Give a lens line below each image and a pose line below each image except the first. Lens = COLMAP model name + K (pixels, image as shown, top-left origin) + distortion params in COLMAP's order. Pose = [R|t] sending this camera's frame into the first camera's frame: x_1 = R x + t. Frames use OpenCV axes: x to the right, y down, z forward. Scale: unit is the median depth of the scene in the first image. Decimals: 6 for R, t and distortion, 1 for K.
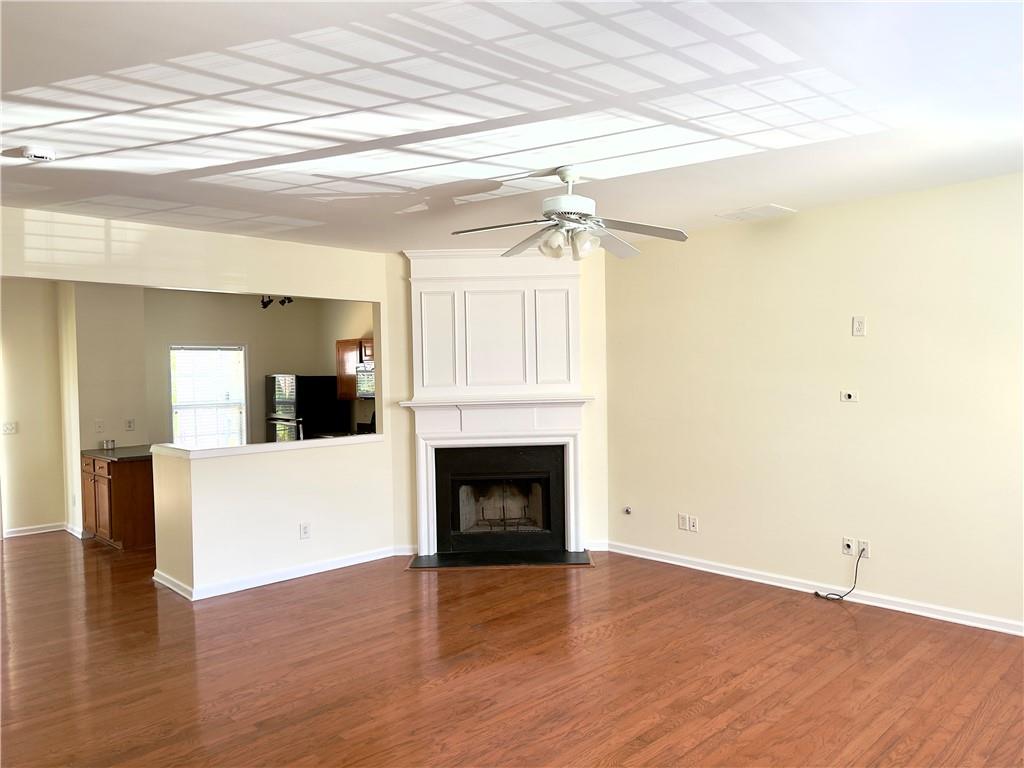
lens RADIAL K [[725.3, 0, 512.0], [0, 725.3, 384.0], [0, 0, 1]] dist [0.076622, -0.116295]
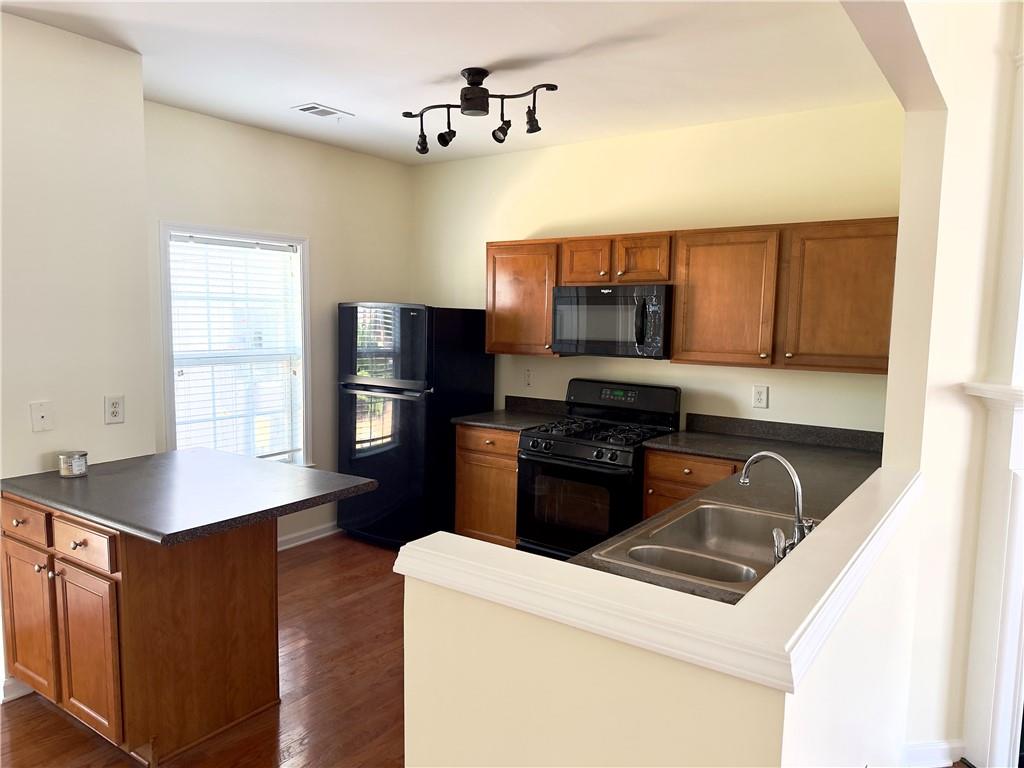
lens RADIAL K [[725.3, 0, 512.0], [0, 725.3, 384.0], [0, 0, 1]] dist [0.076622, -0.116295]
pose [[0.982029, 0.017820, 0.187887, -0.333304], [-0.033516, 0.996175, 0.080698, 0.000154], [-0.185731, -0.085546, 0.978870, 0.488233]]
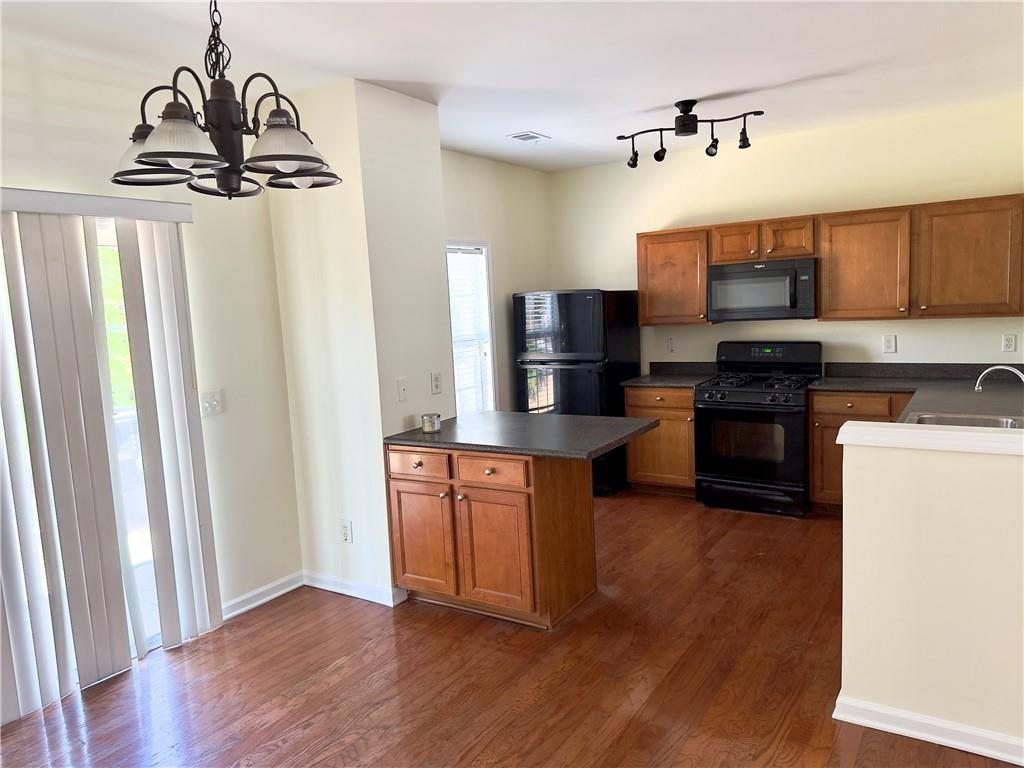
lens RADIAL K [[731.9, 0, 486.2], [0, 731.9, 383.6], [0, 0, 1]] dist [-0.000616, -0.039899]
pose [[0.979176, -0.054311, 0.195616, -0.518647], [0.035994, 0.994730, 0.096007, 0.005072], [-0.199799, -0.086967, 0.975970, 0.412516]]
